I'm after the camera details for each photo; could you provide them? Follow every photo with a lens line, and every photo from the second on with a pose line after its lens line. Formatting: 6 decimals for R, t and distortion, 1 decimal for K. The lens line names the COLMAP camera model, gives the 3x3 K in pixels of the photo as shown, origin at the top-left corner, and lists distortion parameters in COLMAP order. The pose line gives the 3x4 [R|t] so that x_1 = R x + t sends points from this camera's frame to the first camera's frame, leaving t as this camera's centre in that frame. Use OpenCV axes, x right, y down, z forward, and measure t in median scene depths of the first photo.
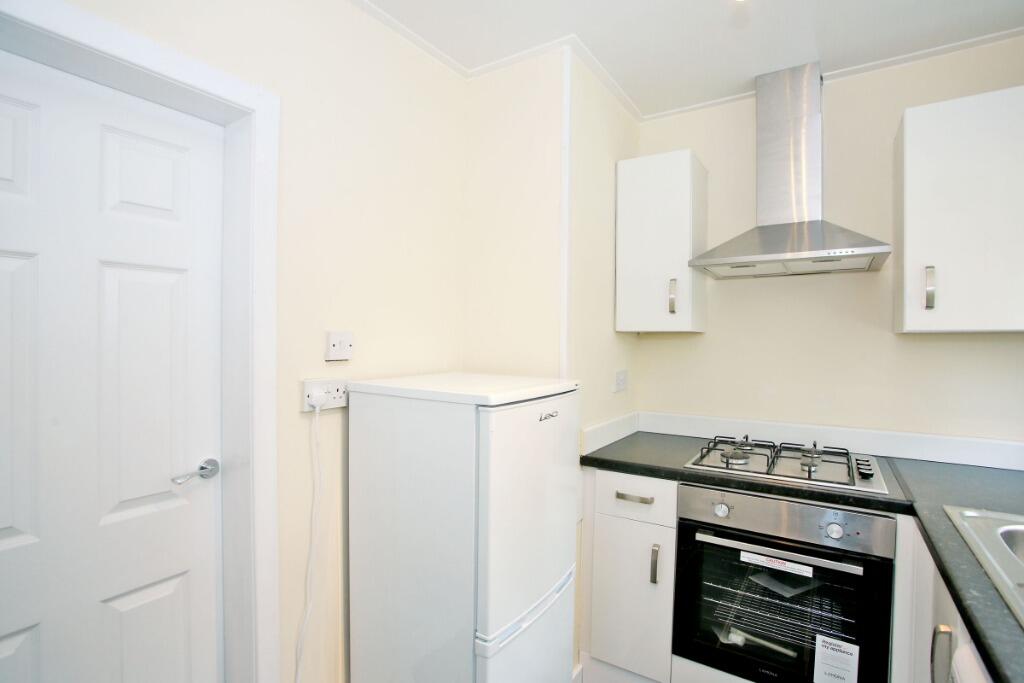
lens RADIAL K [[503.0, 0, 512.5], [0, 503.0, 338.6], [0, 0, 1]] dist [-0.016076, 0.001188]
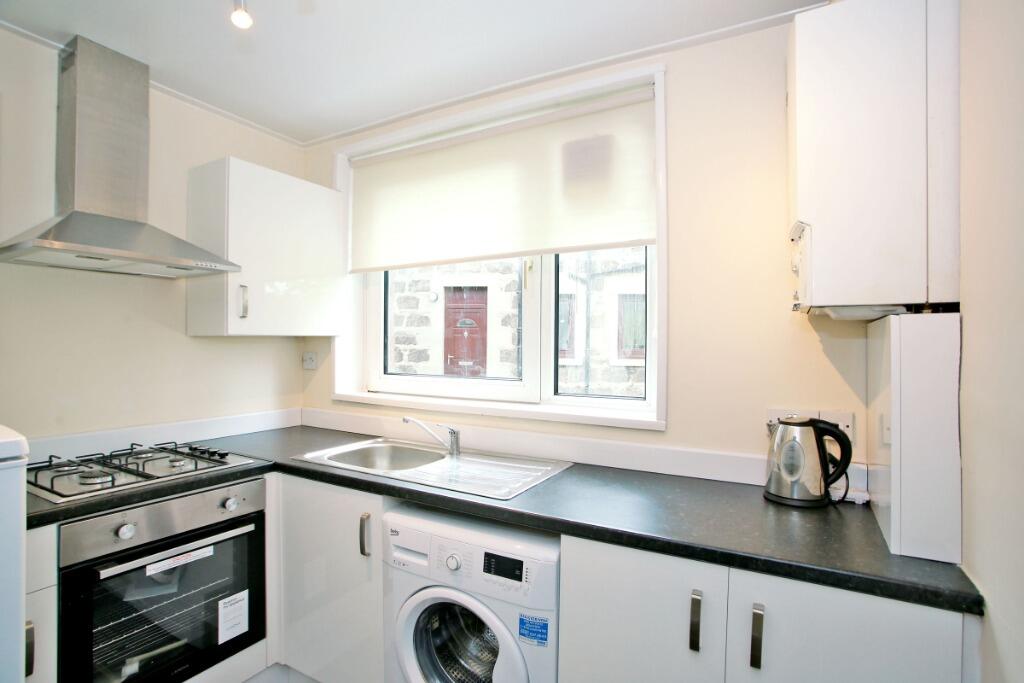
lens RADIAL K [[503.0, 0, 513.0], [0, 503.0, 344.0], [0, 0, 1]] dist [-0.016076, 0.001188]
pose [[-0.046626, -0.001887, 0.998911, -0.504061], [-0.003045, 0.999994, 0.001747, 0.003346], [-0.998908, -0.002961, -0.046632, 0.352115]]
